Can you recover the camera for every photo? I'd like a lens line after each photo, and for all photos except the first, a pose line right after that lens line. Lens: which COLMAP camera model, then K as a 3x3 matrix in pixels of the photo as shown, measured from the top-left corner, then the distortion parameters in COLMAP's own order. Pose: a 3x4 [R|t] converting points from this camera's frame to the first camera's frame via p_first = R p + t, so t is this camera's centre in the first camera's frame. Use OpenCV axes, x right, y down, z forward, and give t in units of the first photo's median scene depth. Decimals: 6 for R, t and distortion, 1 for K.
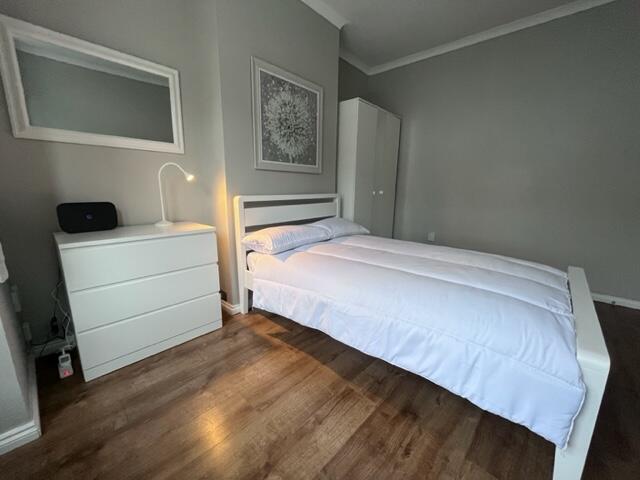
lens RADIAL K [[258.9, 0, 318.9], [0, 258.9, 240.4], [0, 0, 1]] dist [-0.001922, -0.000348]
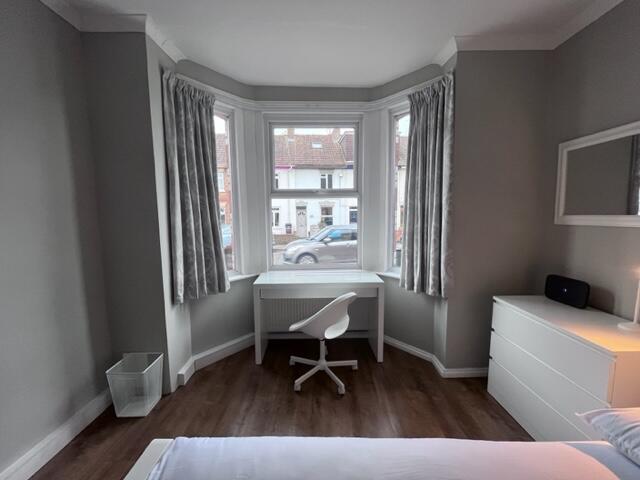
lens RADIAL K [[254.6, 0, 321.0], [0, 254.6, 238.2], [0, 0, 1]] dist [-0.001654, -0.000189]
pose [[-0.729621, 0.060708, -0.681152, 0.421611], [-0.138112, 0.962445, 0.233718, -0.289523], [0.669760, 0.264601, -0.693836, 0.691422]]
